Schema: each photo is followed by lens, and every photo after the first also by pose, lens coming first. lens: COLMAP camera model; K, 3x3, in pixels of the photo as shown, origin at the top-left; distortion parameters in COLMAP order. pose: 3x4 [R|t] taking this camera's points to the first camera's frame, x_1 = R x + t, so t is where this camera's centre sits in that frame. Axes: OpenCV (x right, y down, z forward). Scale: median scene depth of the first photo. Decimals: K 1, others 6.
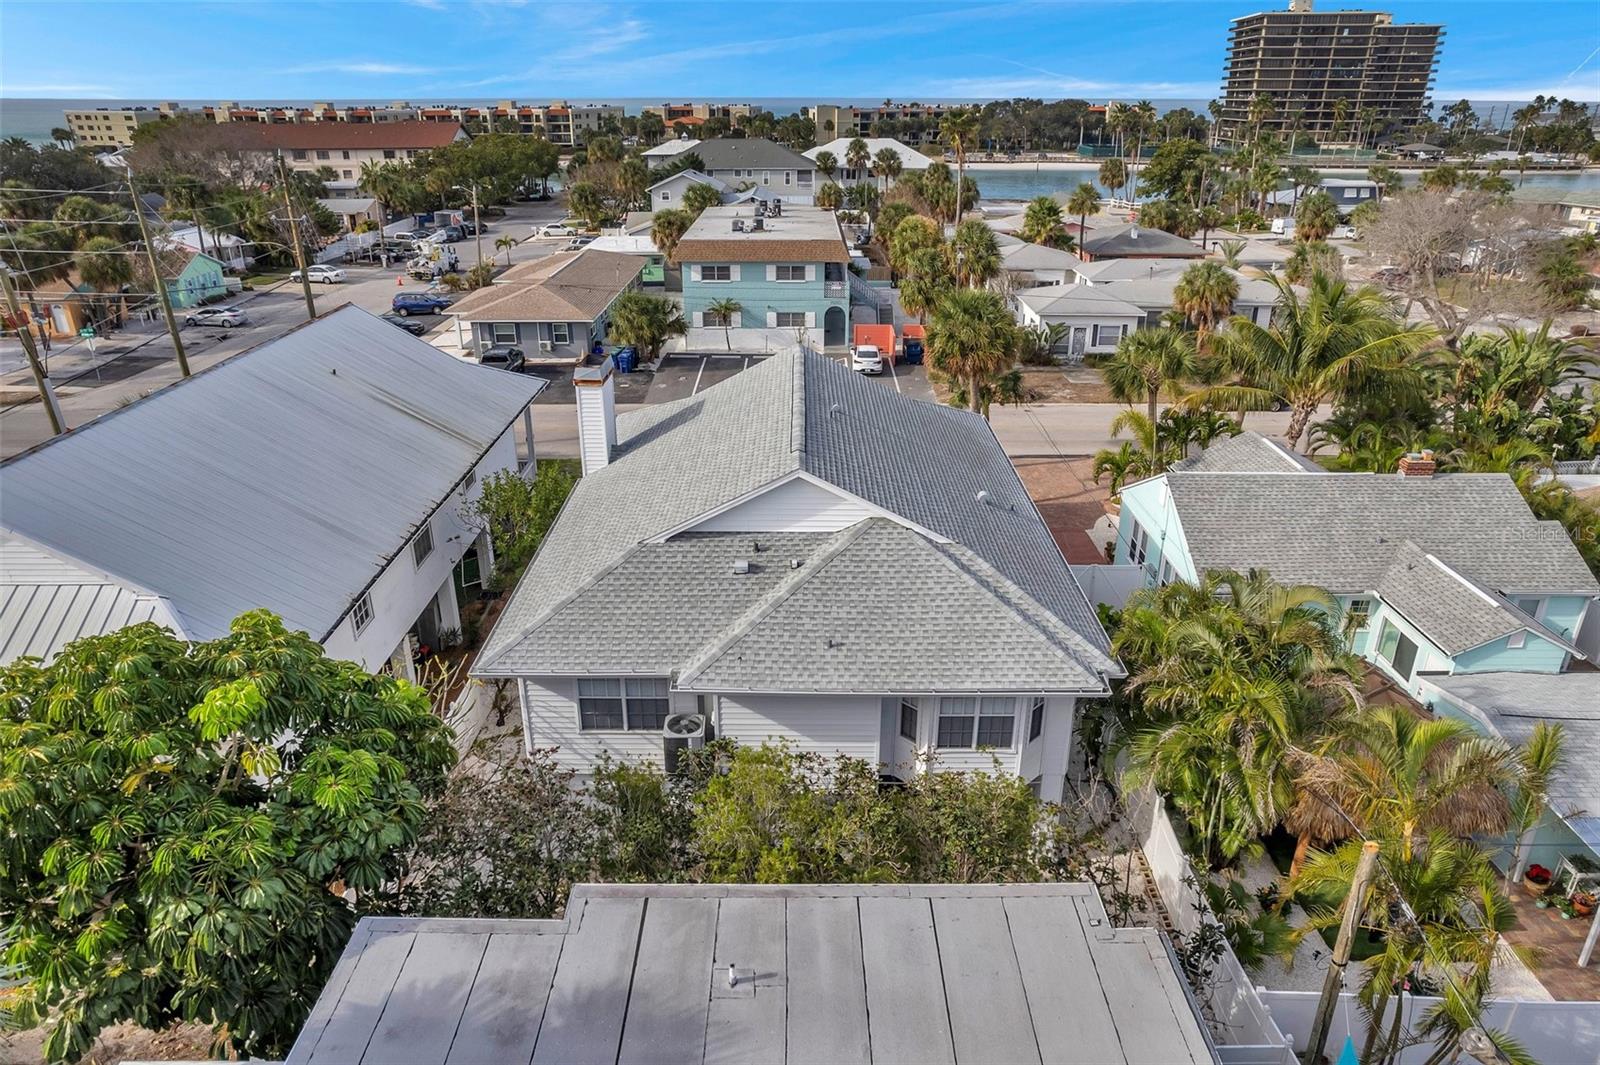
lens RADIAL K [[1033.3, 0, 800.0], [0, 1033.3, 532.5], [0, 0, 1]] dist [-0.067182, 0.063450]
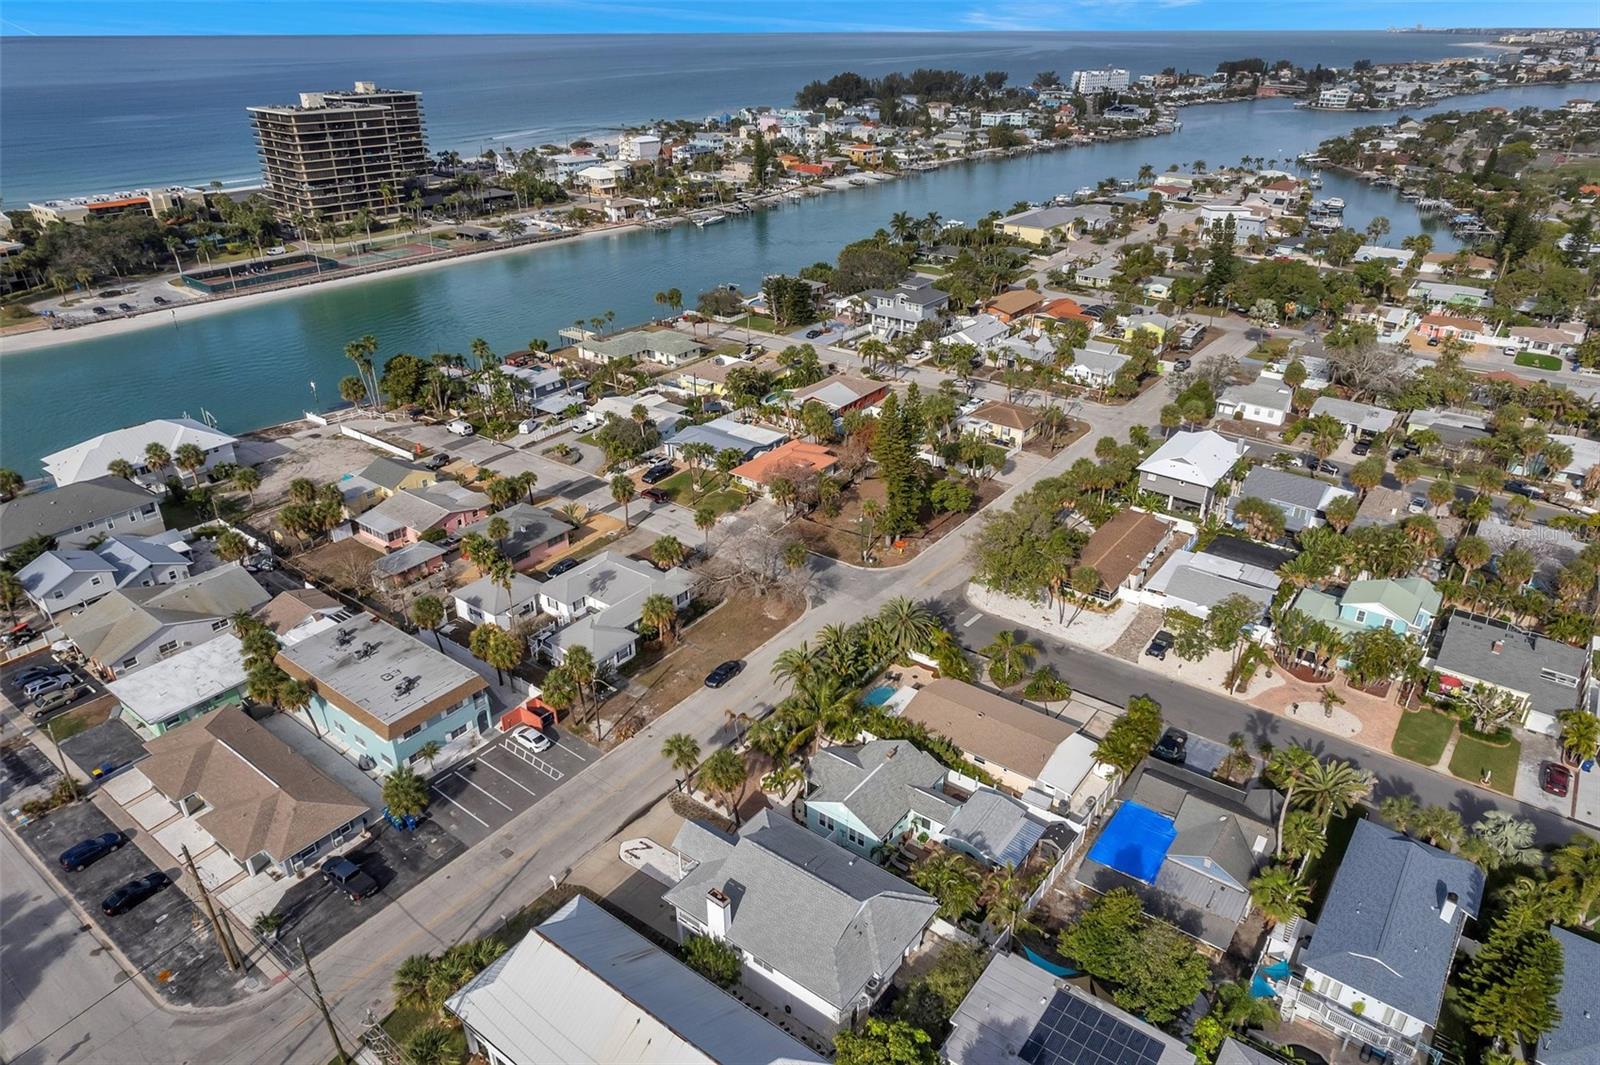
lens RADIAL K [[1018.3, 0, 802.9], [0, 1018.3, 539.4], [0, 0, 1]] dist [-0.074883, 0.066943]
pose [[0.599906, -0.365689, 0.711607, -0.514668], [0.318155, 0.925120, 0.207197, -0.463767], [-0.734091, 0.102102, 0.671331, -0.300479]]
